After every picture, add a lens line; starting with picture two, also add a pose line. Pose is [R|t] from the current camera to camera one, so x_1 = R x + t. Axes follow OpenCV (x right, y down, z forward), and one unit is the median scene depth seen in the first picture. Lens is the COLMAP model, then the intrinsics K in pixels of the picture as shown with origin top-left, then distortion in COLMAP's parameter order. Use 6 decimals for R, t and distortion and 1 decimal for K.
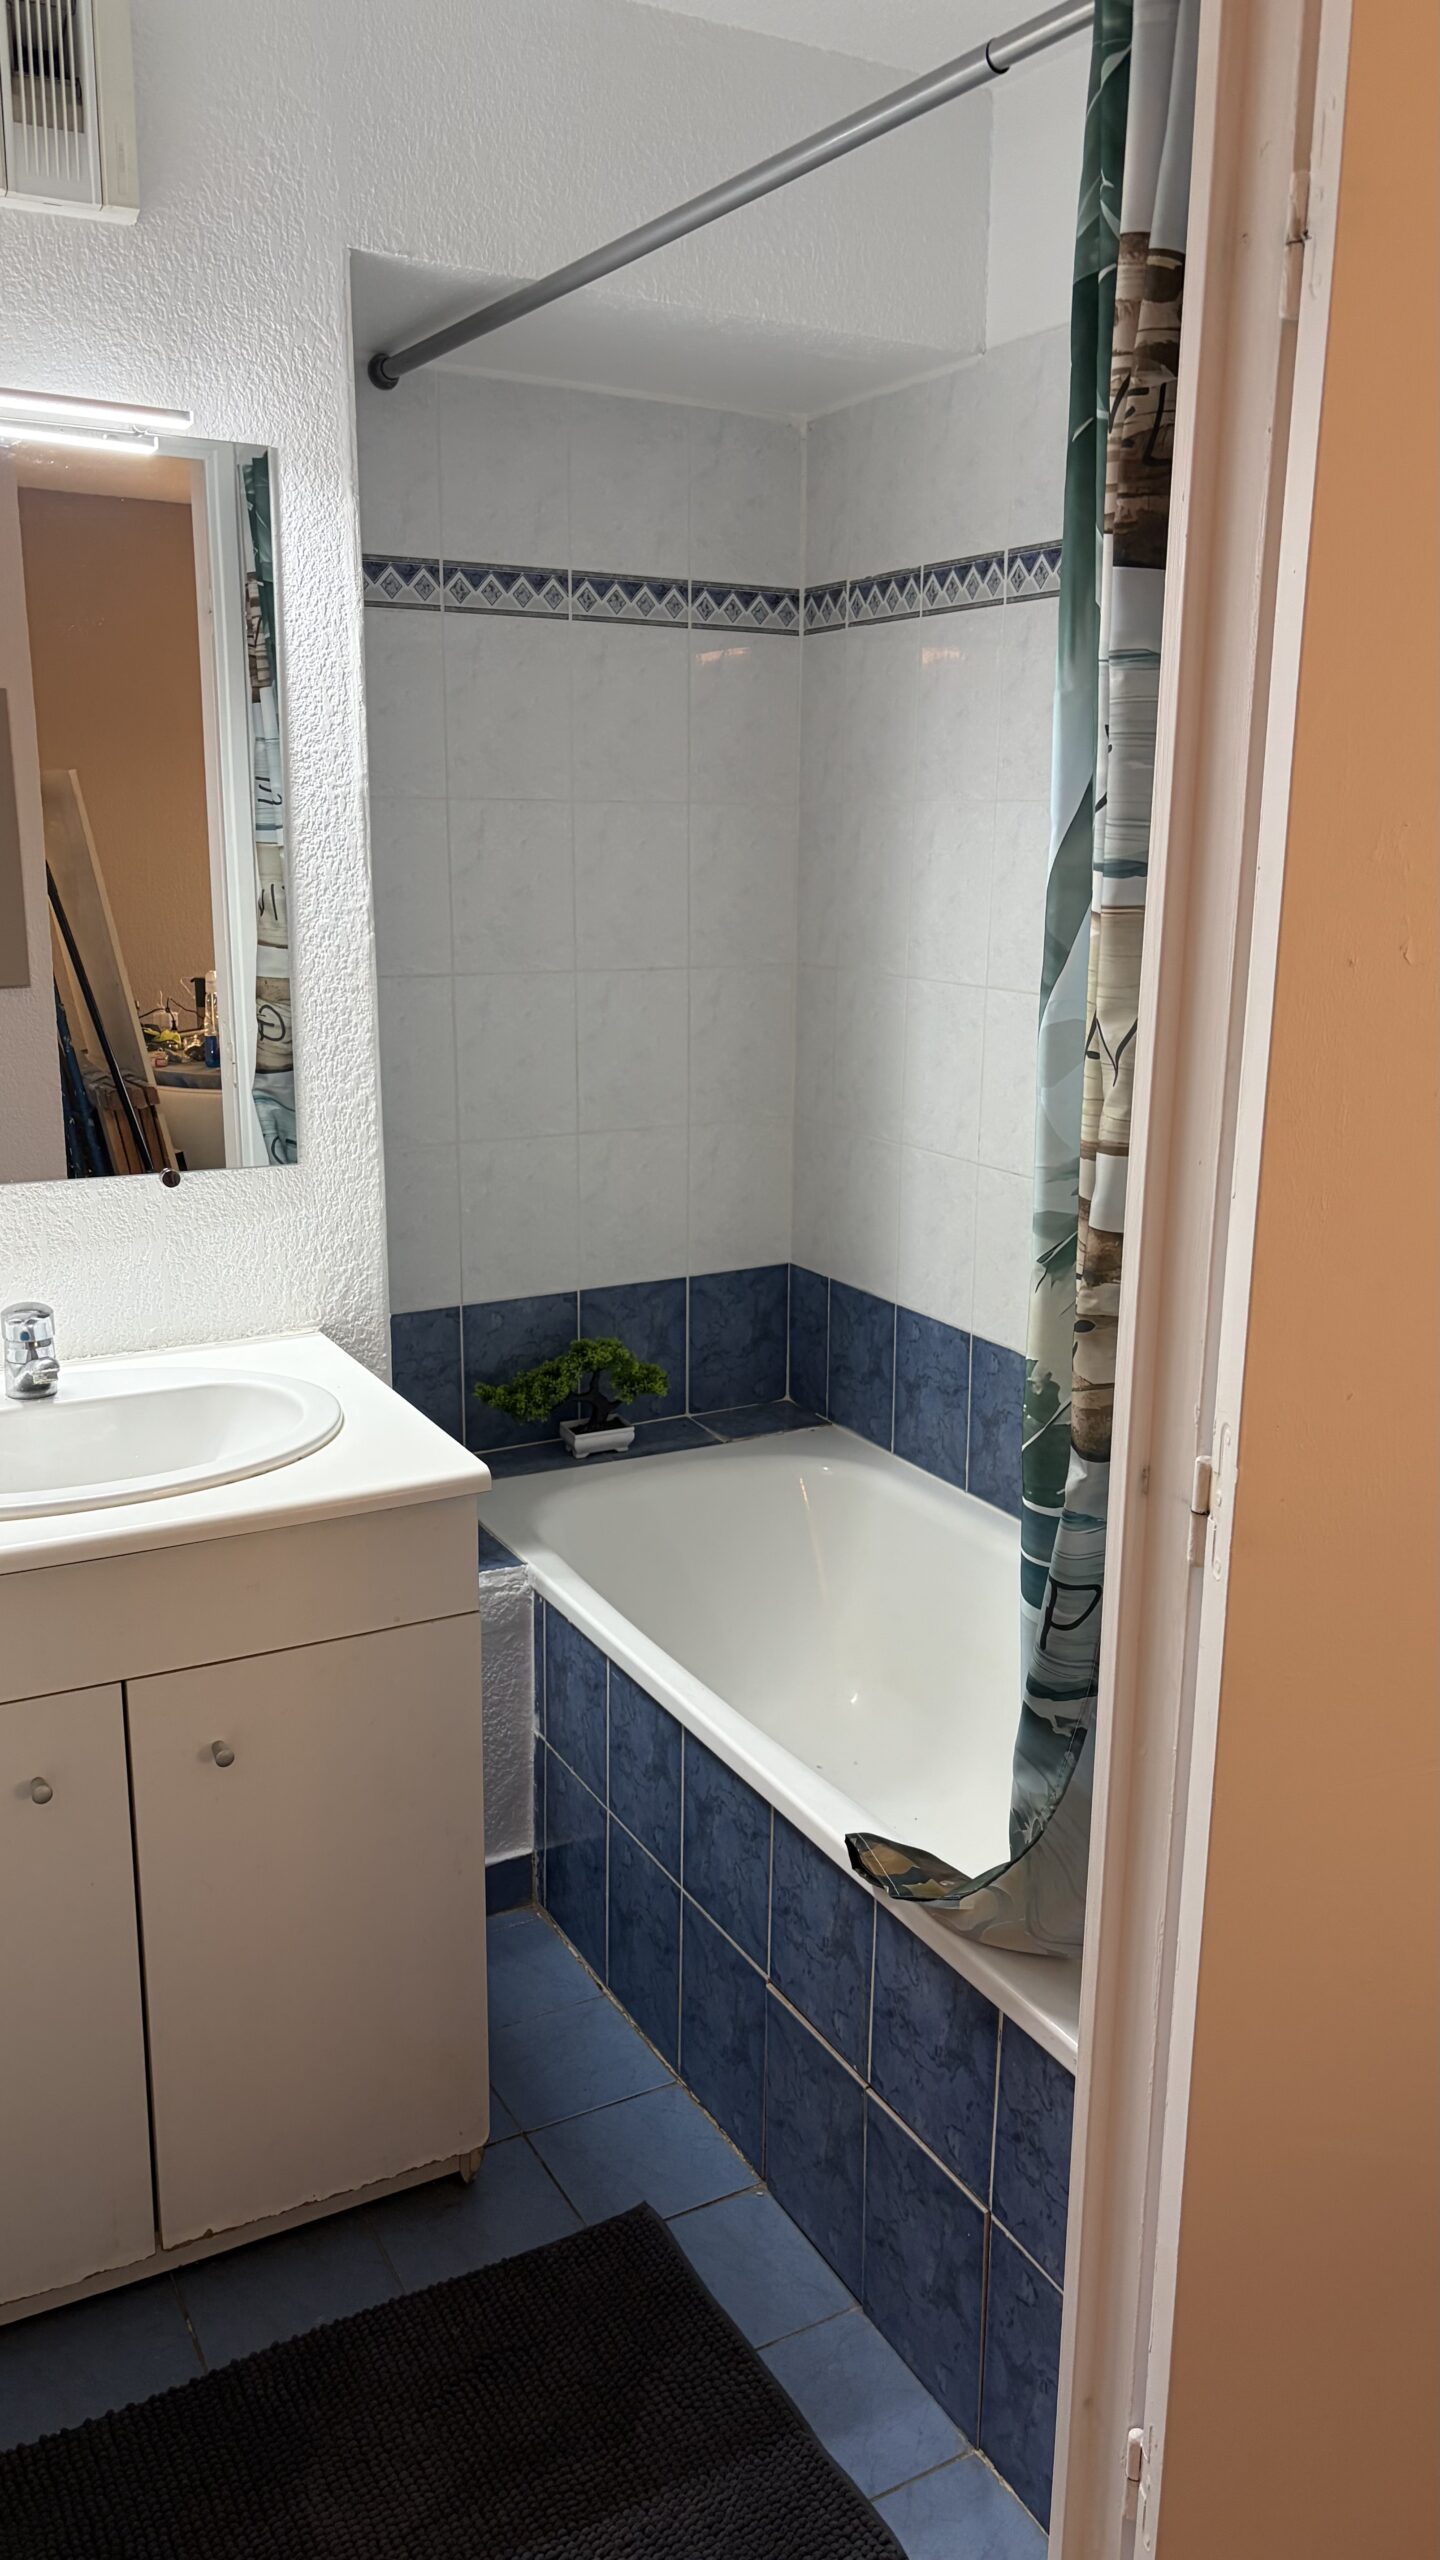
lens RADIAL K [[1939.7, 0, 726.8], [0, 1939.7, 1281.3], [0, 0, 1]] dist [0.054429, -0.082146]
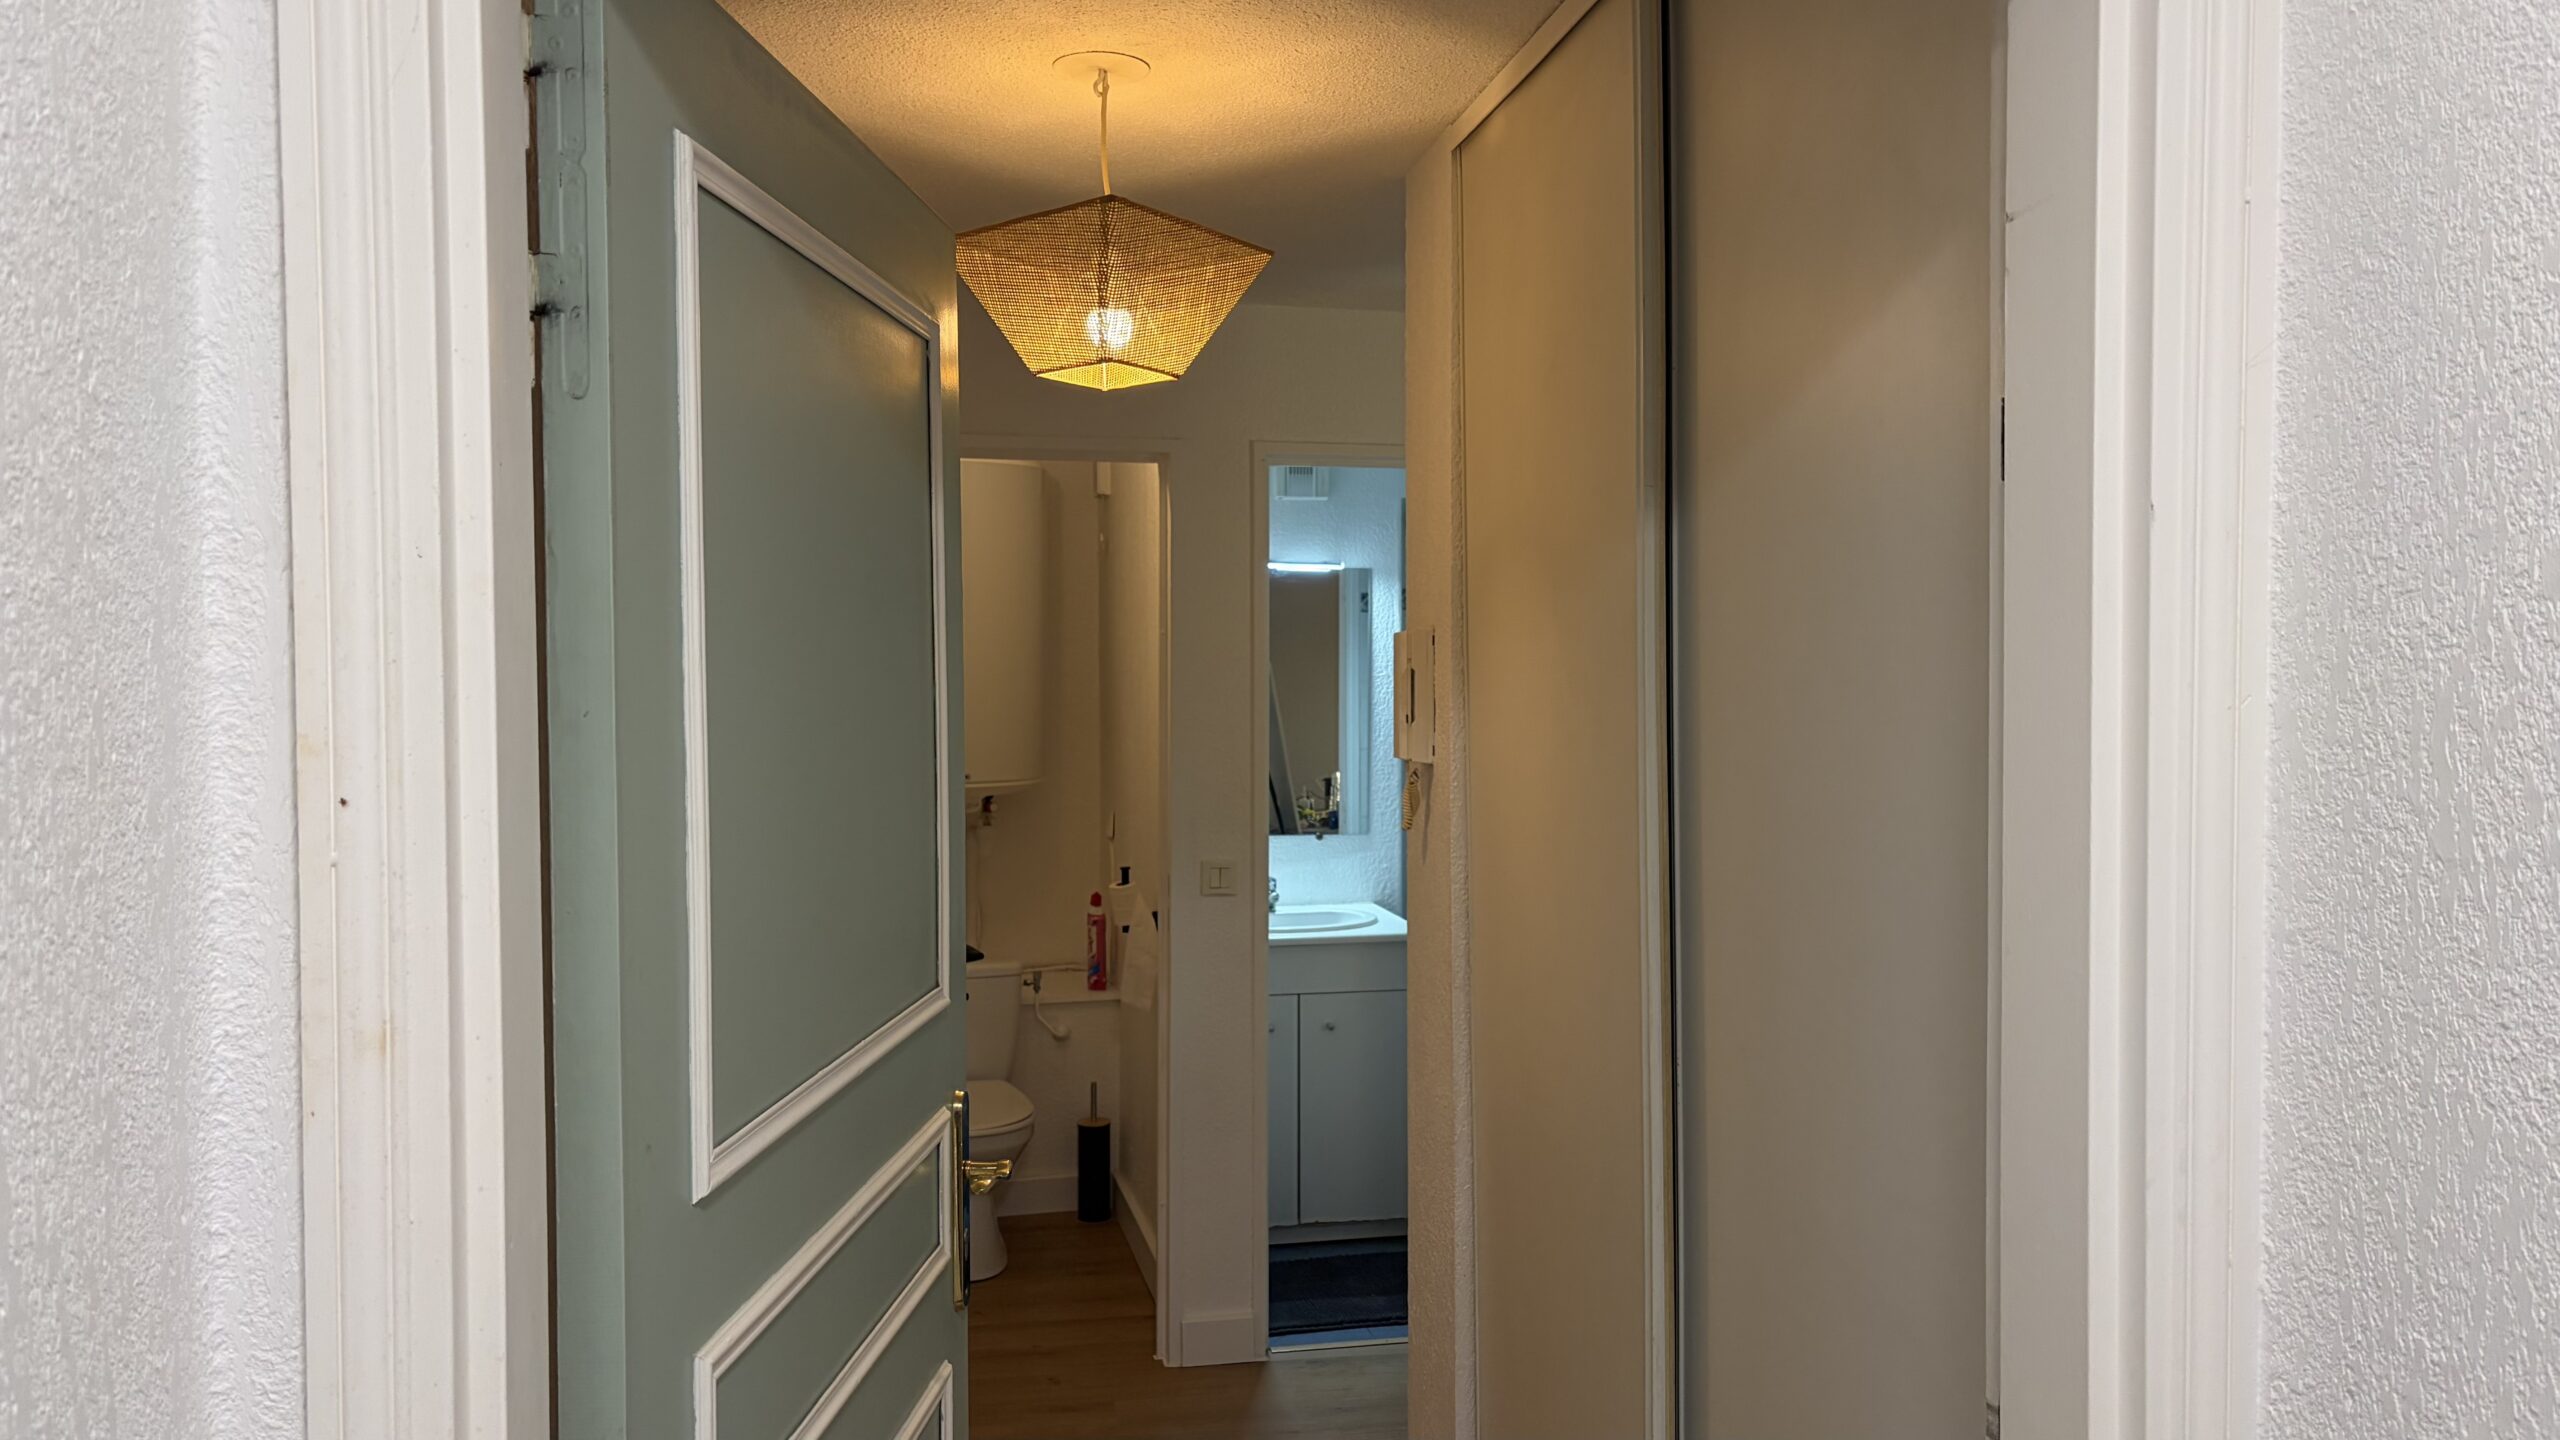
lens RADIAL K [[1939.7, 0, 1259.5], [0, 1939.7, 709.1], [0, 0, 1]] dist [0.054429, -0.082146]
pose [[0.957620, -0.002407, -0.288023, 0.297458], [-0.056464, 0.978994, -0.195913, 0.229229], [0.282444, 0.203873, 0.937369, -1.152127]]
